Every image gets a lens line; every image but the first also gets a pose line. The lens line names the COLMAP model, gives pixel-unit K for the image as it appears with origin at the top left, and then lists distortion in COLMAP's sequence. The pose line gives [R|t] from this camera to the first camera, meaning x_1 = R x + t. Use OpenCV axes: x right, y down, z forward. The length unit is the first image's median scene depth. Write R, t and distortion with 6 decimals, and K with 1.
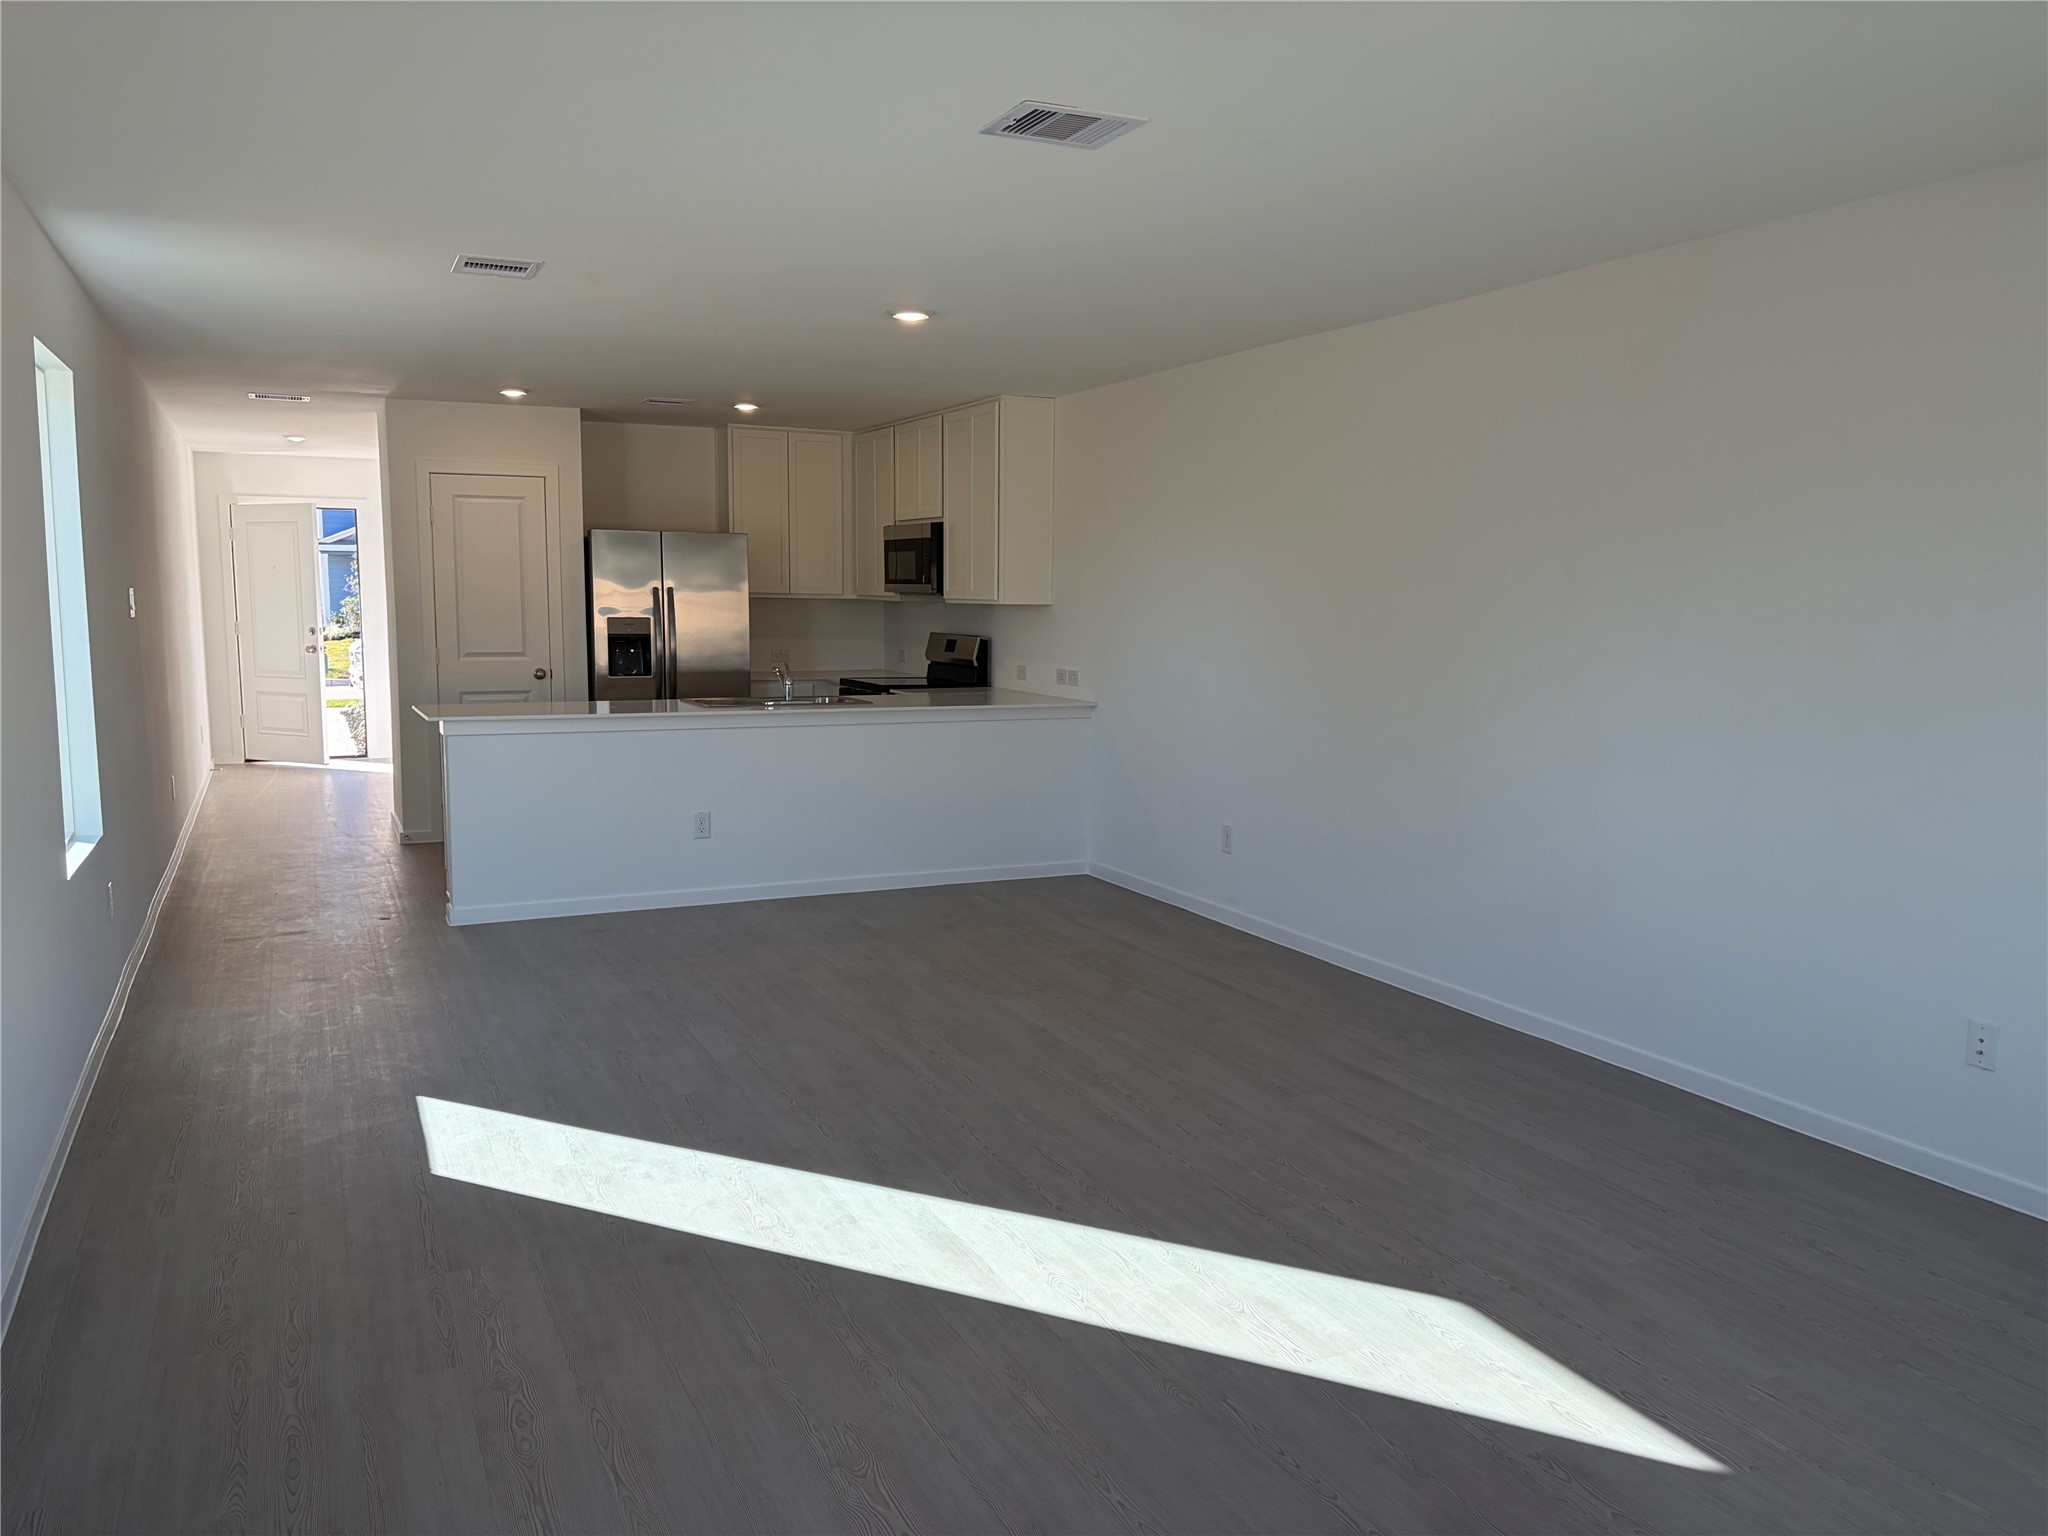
lens RADIAL K [[1578.1, 0, 1024.0], [0, 1578.1, 768.0], [0, 0, 1]] dist [0.067679, -0.003834]
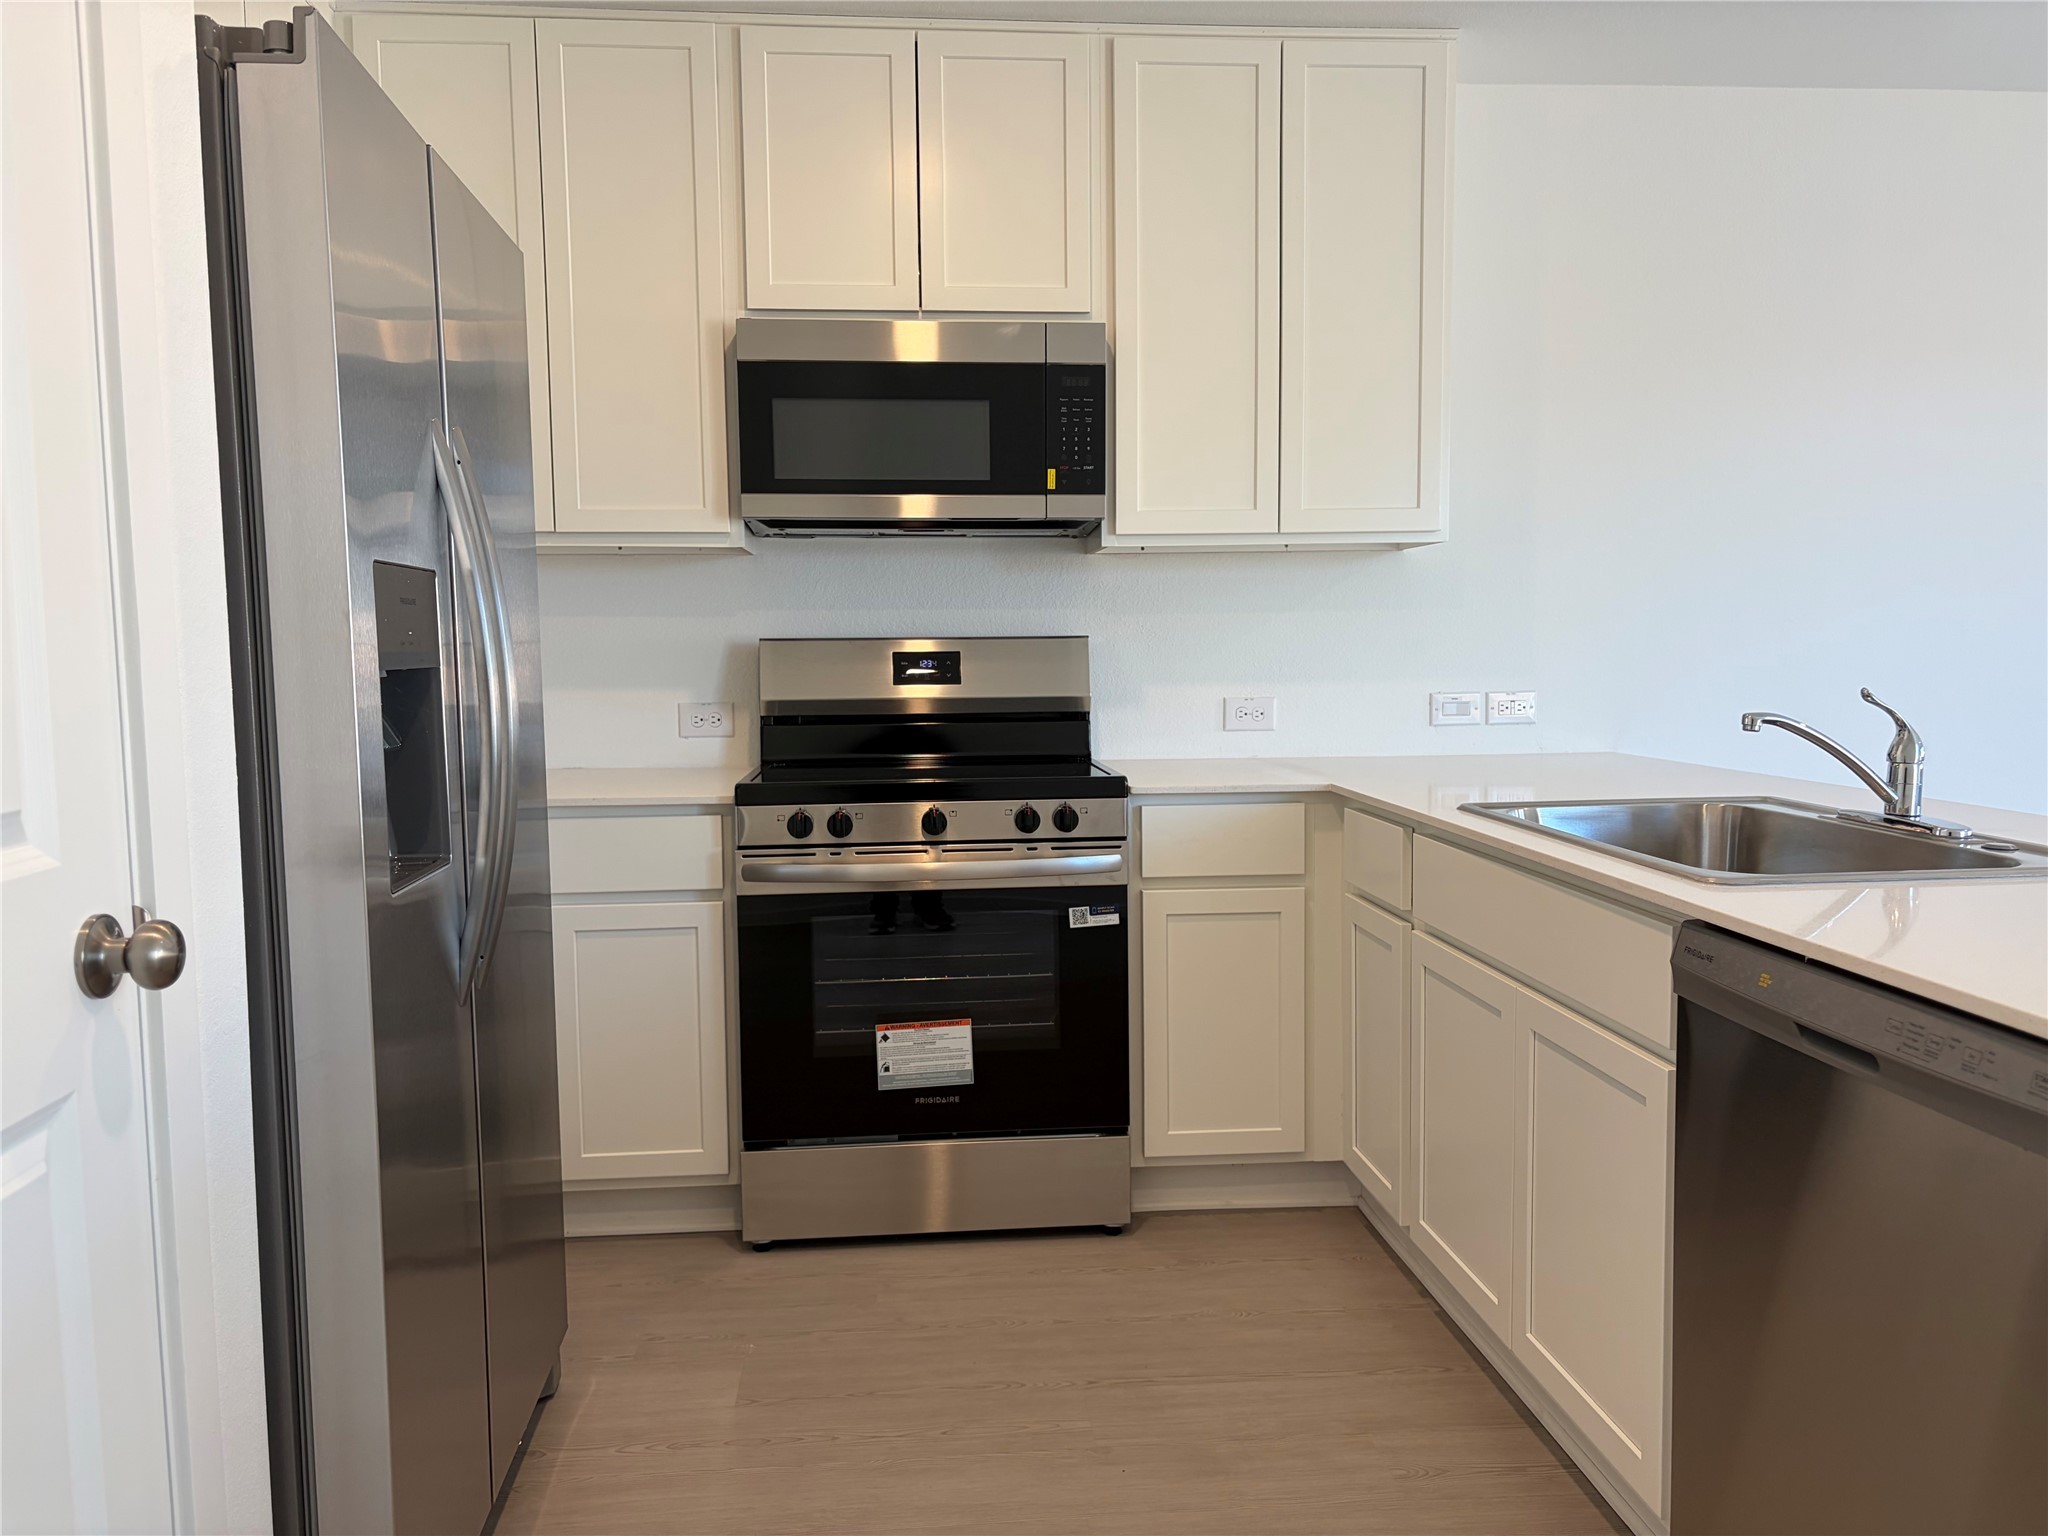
lens RADIAL K [[1578.1, 0, 1024.0], [0, 1578.1, 768.0], [0, 0, 1]] dist [0.067679, -0.003834]
pose [[0.347026, -0.090459, 0.933483, -0.405696], [0.118418, 0.991598, 0.052068, -0.072808], [-0.930349, 0.092473, 0.354822, 0.873718]]
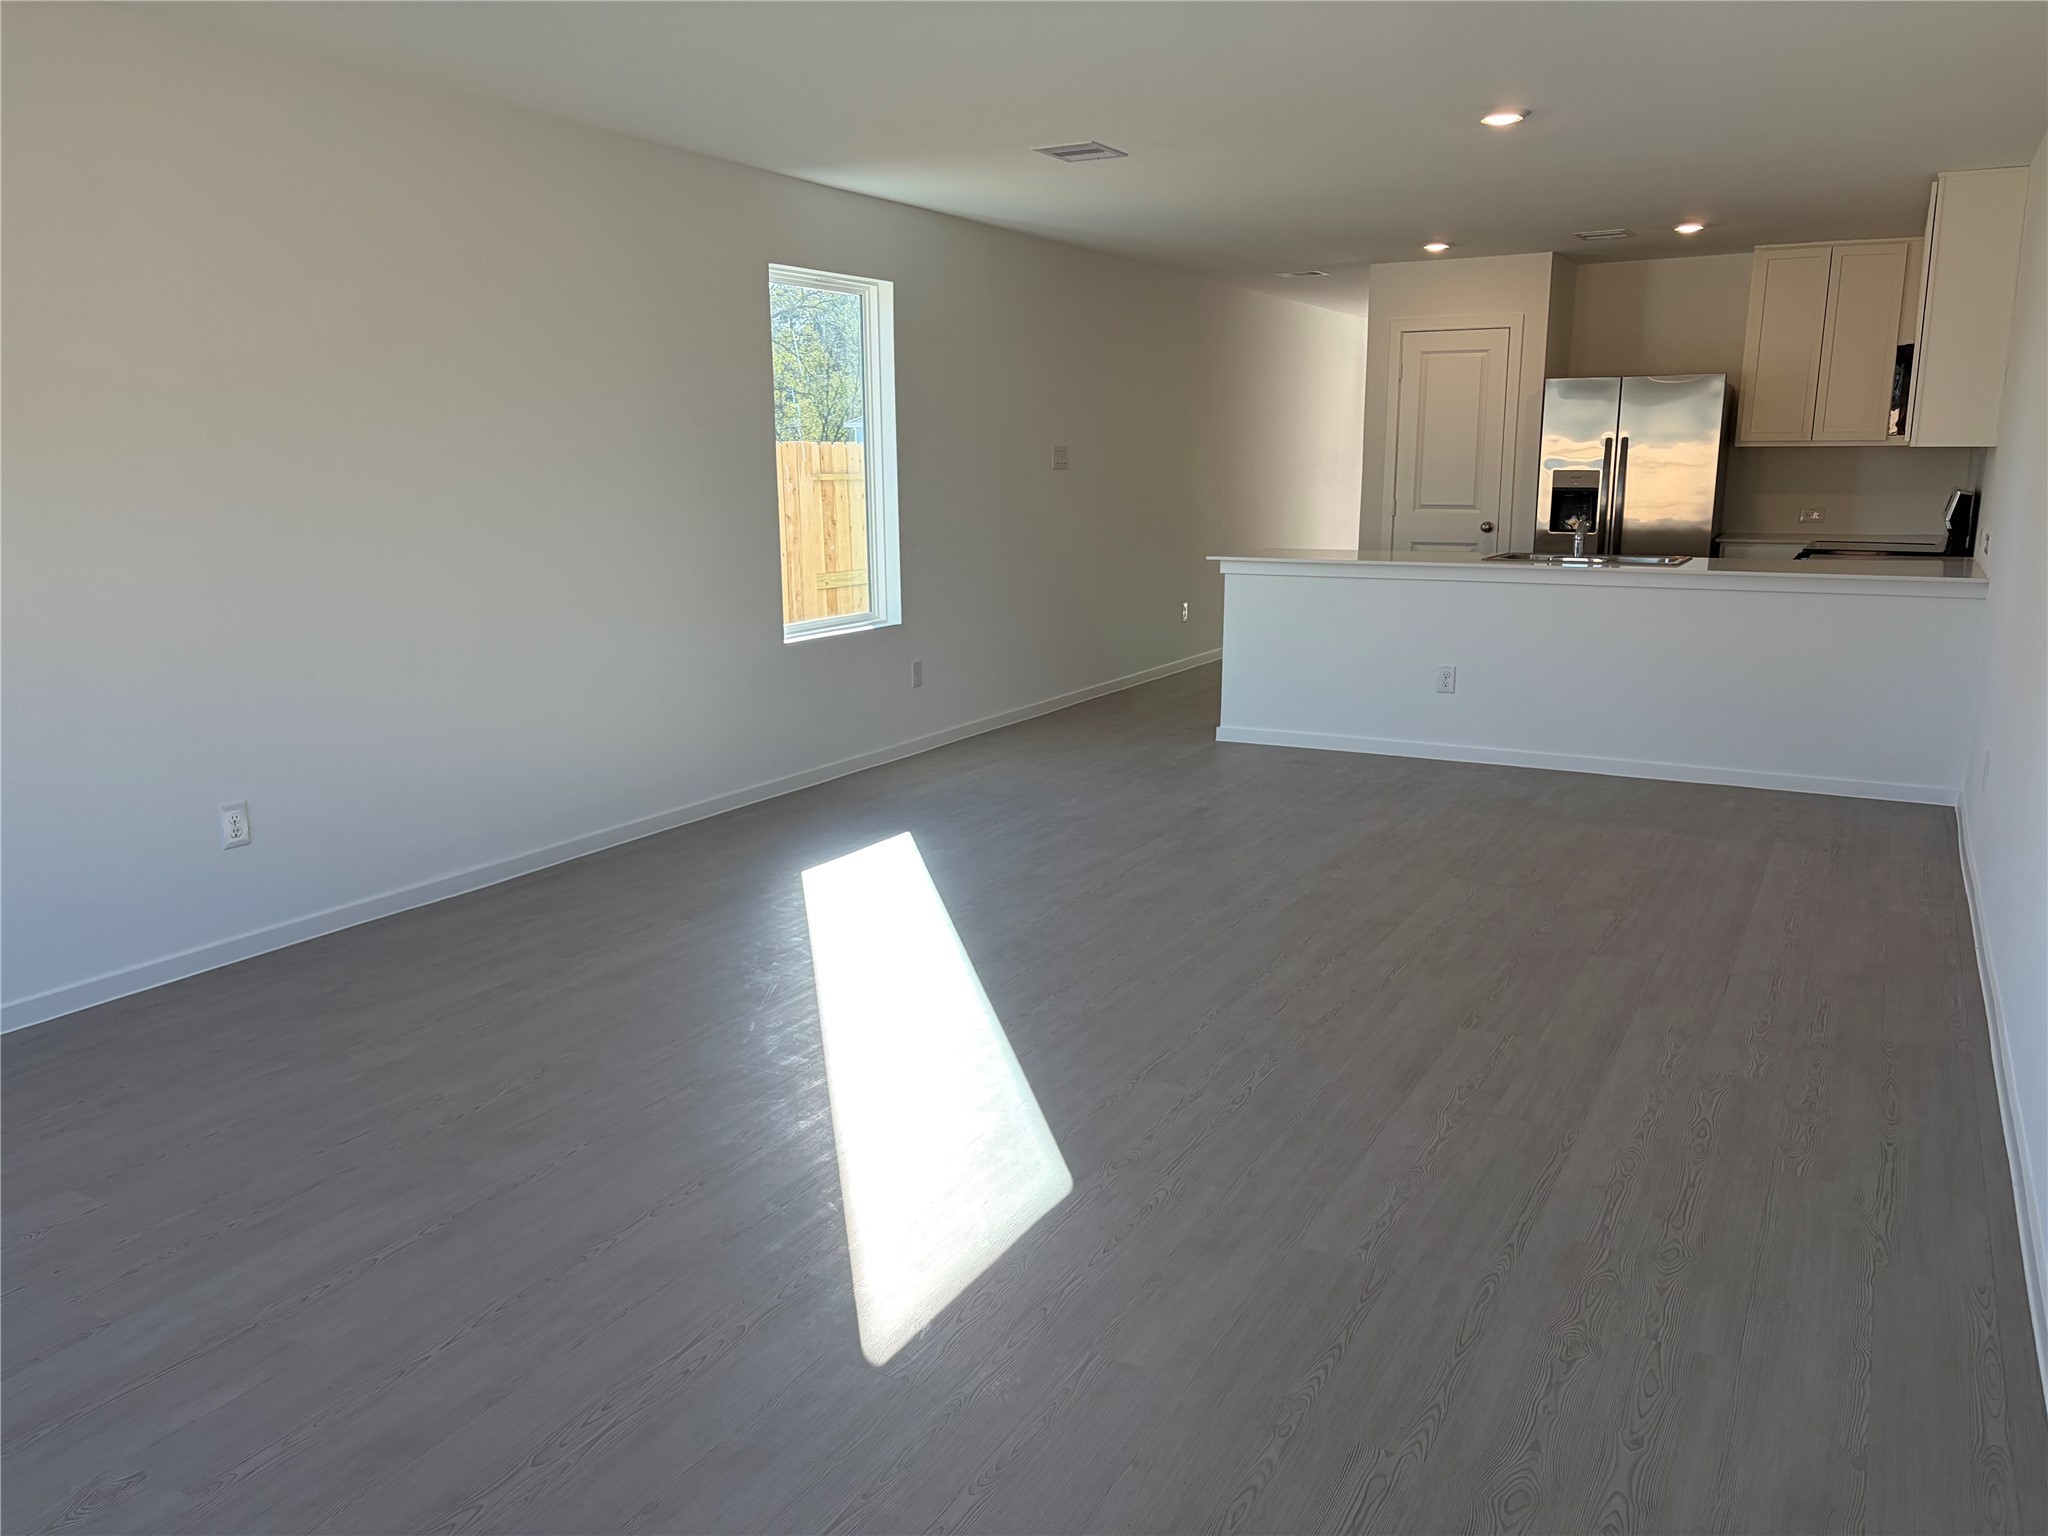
lens RADIAL K [[1578.1, 0, 1024.0], [0, 1578.1, 768.0], [0, 0, 1]] dist [0.067679, -0.003834]
pose [[0.587066, 0.152133, -0.795116, 0.351098], [-0.088312, 0.988357, 0.123902, -0.006973], [0.804708, -0.002521, 0.593666, 0.158281]]
